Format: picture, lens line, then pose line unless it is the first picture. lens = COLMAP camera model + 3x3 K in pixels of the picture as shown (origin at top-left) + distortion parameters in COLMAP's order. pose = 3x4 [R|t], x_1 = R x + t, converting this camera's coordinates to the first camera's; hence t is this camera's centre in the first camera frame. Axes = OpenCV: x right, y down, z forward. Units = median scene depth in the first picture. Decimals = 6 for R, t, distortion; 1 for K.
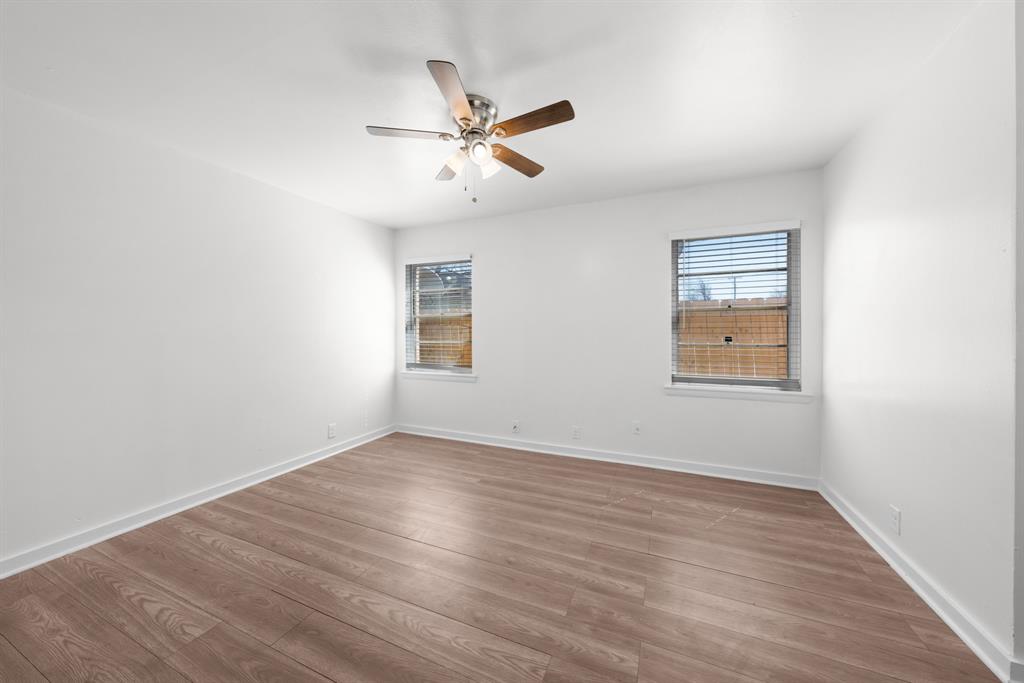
lens RADIAL K [[357.9, 0, 513.3], [0, 357.9, 335.4], [0, 0, 1]] dist [-0.001889, -0.000091]
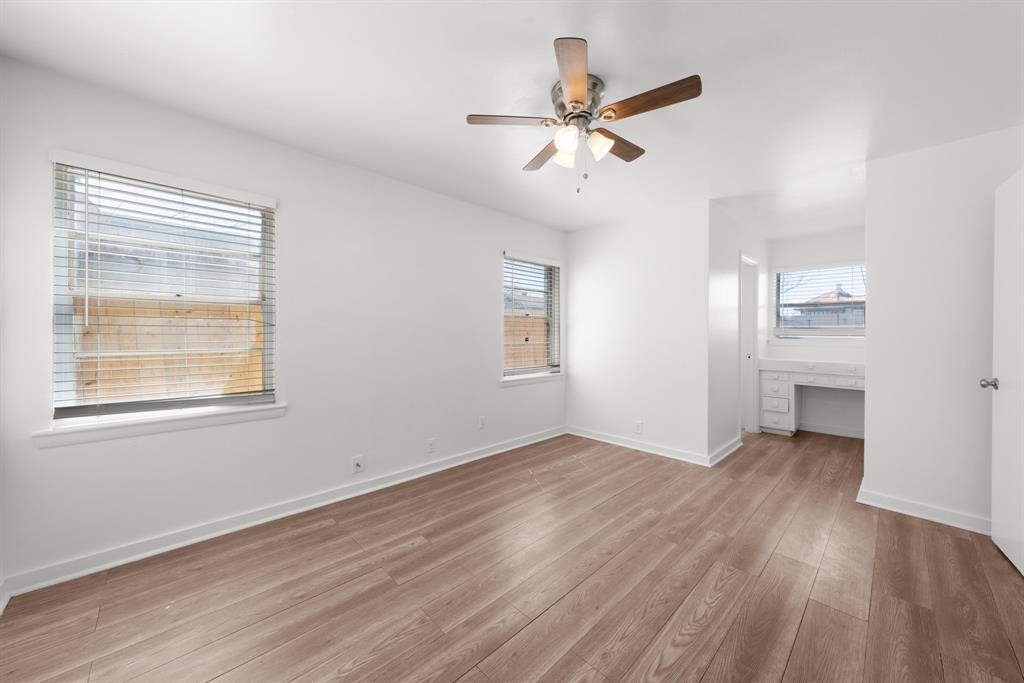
lens RADIAL K [[368.2, 0, 518.0], [0, 368.2, 338.2], [0, 0, 1]] dist [-0.000535, -0.000020]
pose [[0.377491, -0.007799, 0.925980, -0.829053], [0.002600, 0.999970, 0.007363, -0.005196], [-0.926009, -0.000371, 0.377500, 0.627080]]
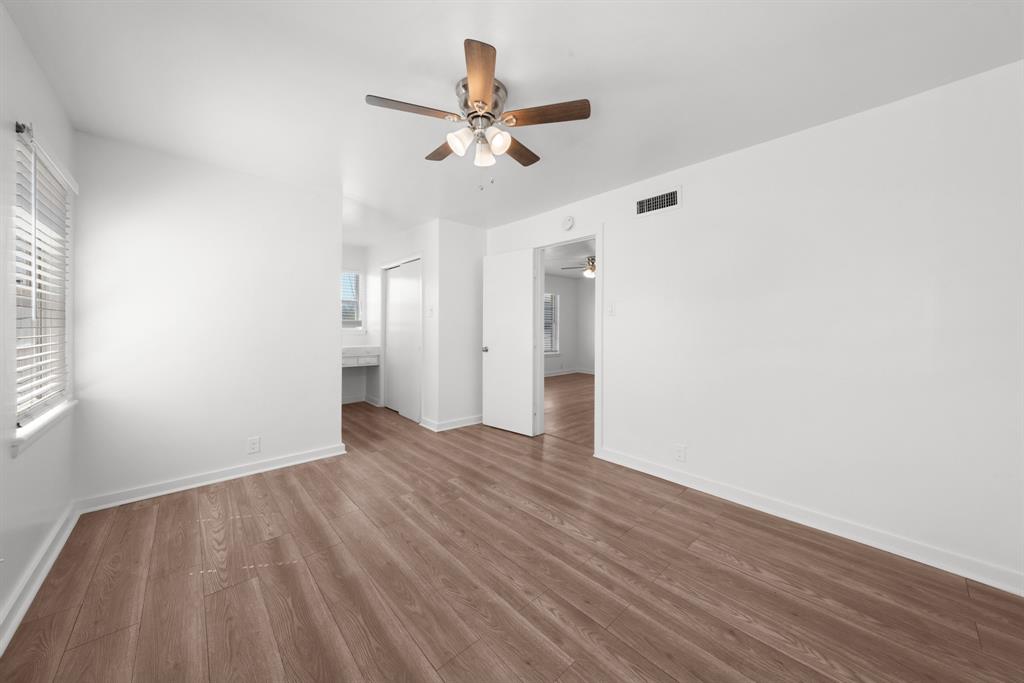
lens RADIAL K [[357.9, 0, 513.3], [0, 357.9, 335.4], [0, 0, 1]] dist [-0.001889, -0.000091]
pose [[-0.913582, -0.012015, 0.406477, -0.451694], [0.001133, 0.999484, 0.032089, -0.012145], [-0.406653, 0.029777, -0.913097, 1.452098]]
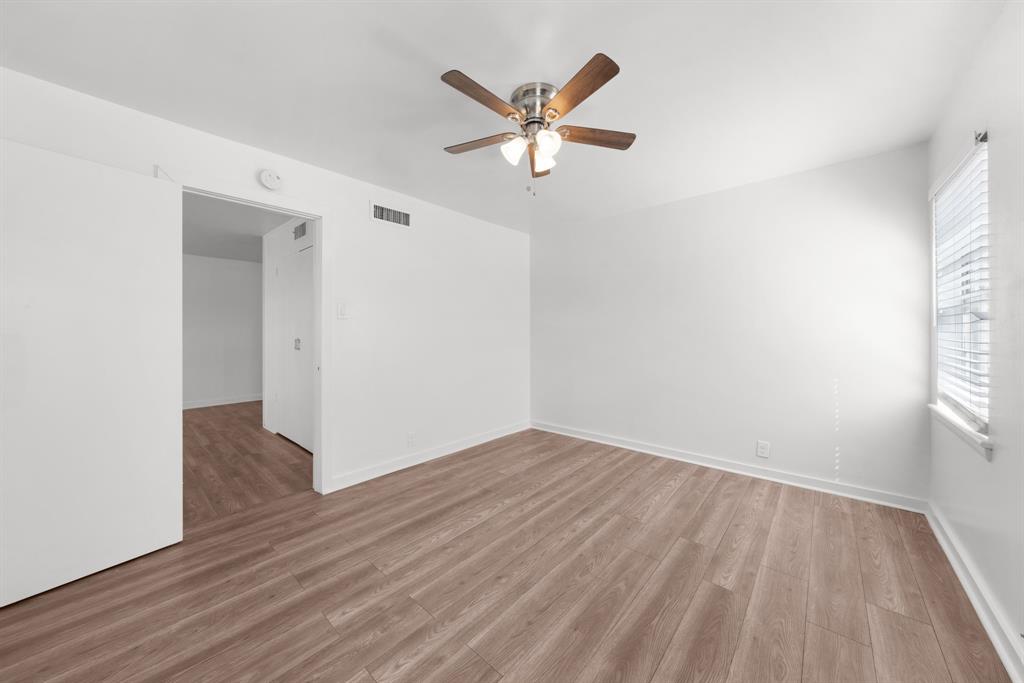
lens RADIAL K [[355.0, 0, 512.7], [0, 355.0, 344.1], [0, 0, 1]] dist [0.000079, 0.000028]
pose [[-0.308661, 0.037503, -0.950433, 0.631245], [-0.004717, 0.999150, 0.040958, -0.013103], [0.951161, 0.017126, -0.308221, 0.979961]]
